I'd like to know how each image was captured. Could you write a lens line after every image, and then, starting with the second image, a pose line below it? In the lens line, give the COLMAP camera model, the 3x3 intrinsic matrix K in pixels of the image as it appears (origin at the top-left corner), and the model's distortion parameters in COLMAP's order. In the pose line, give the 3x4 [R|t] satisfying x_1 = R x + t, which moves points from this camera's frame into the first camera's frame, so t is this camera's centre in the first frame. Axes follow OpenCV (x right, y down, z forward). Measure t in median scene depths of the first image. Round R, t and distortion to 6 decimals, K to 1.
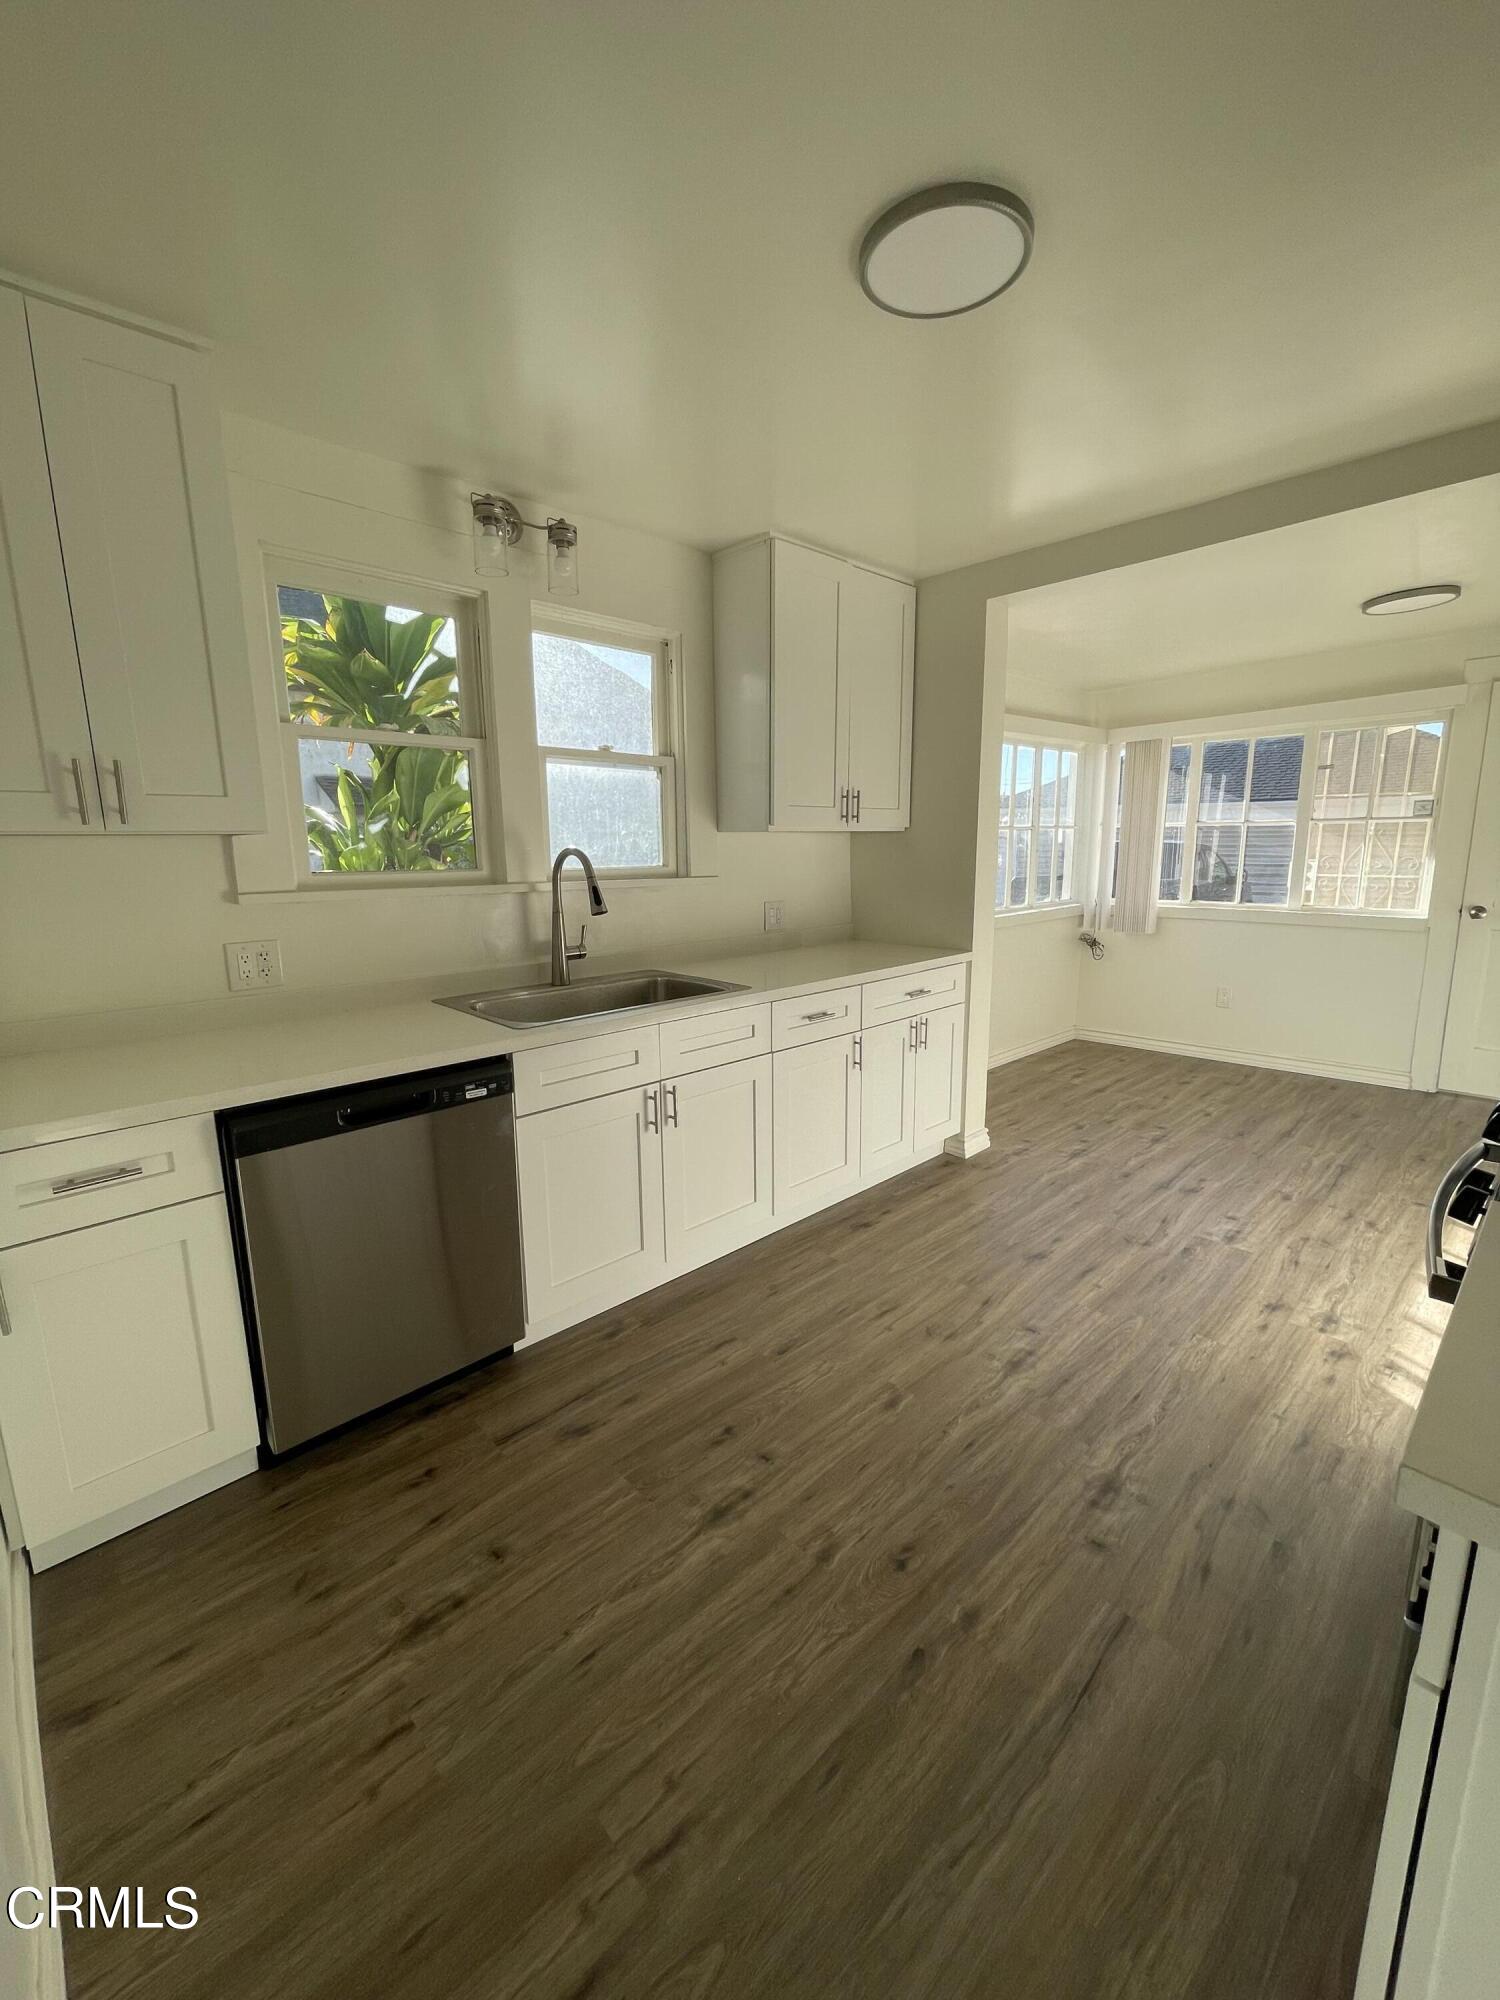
lens RADIAL K [[805.4, 0, 742.3], [0, 805.4, 995.4], [0, 0, 1]] dist [-0.014030, 0.001139]
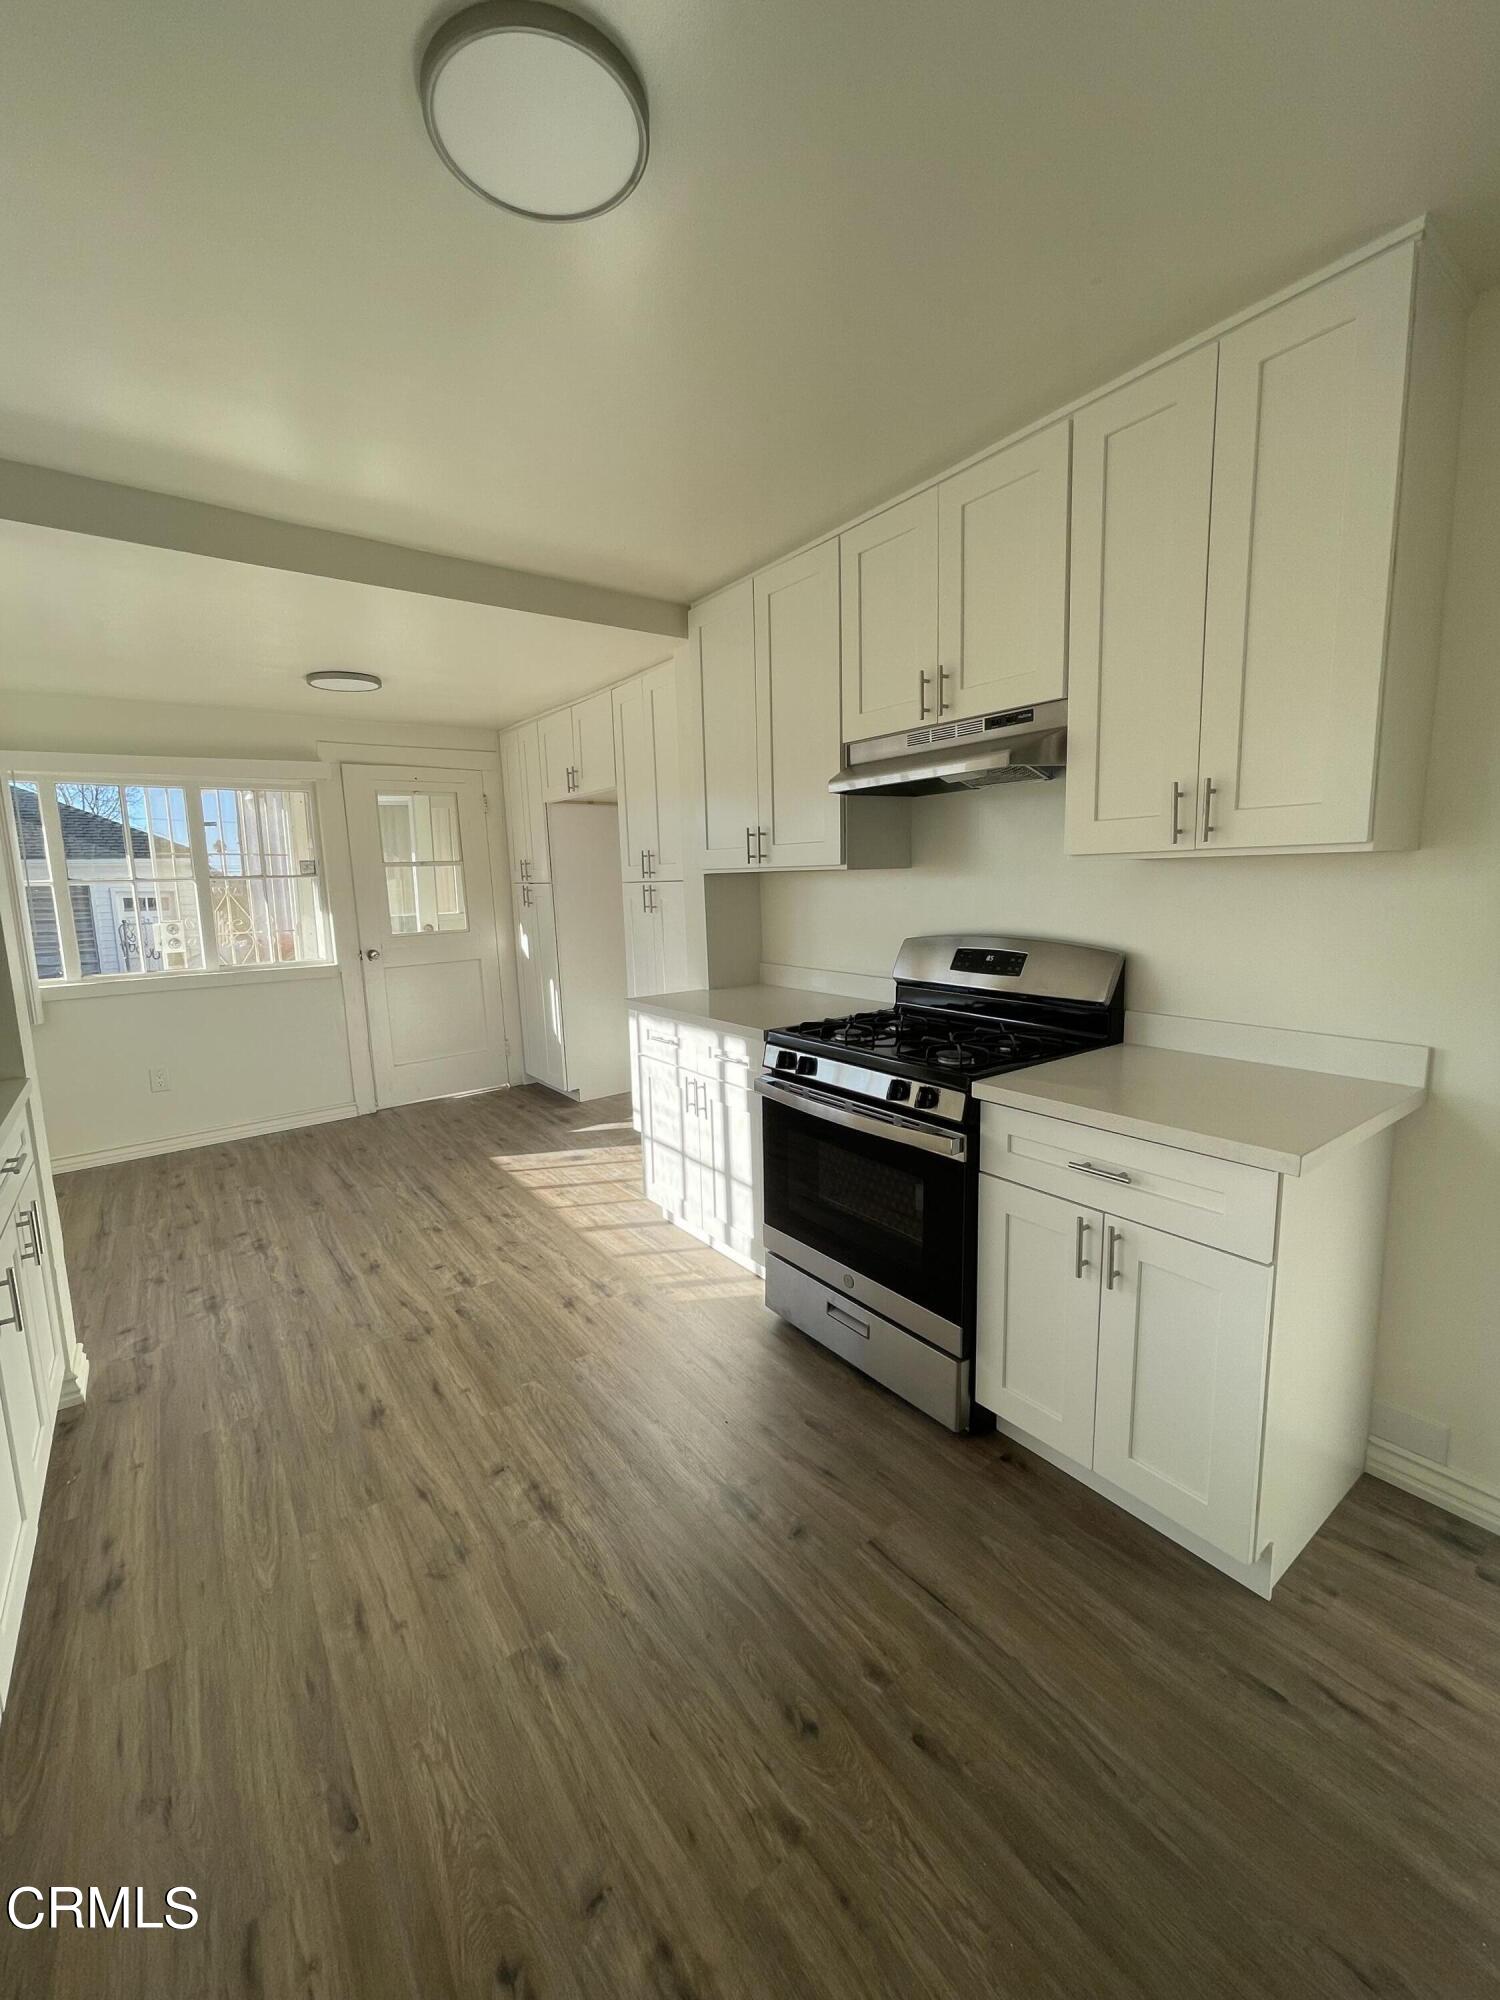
lens RADIAL K [[805.4, 0, 761.7], [0, 805.4, 968.0], [0, 0, 1]] dist [-0.014030, 0.001139]
pose [[0.107367, -0.095544, 0.989618, -0.317674], [0.210881, 0.974912, 0.071245, -0.074418], [-0.971598, 0.201042, 0.124821, 0.452738]]
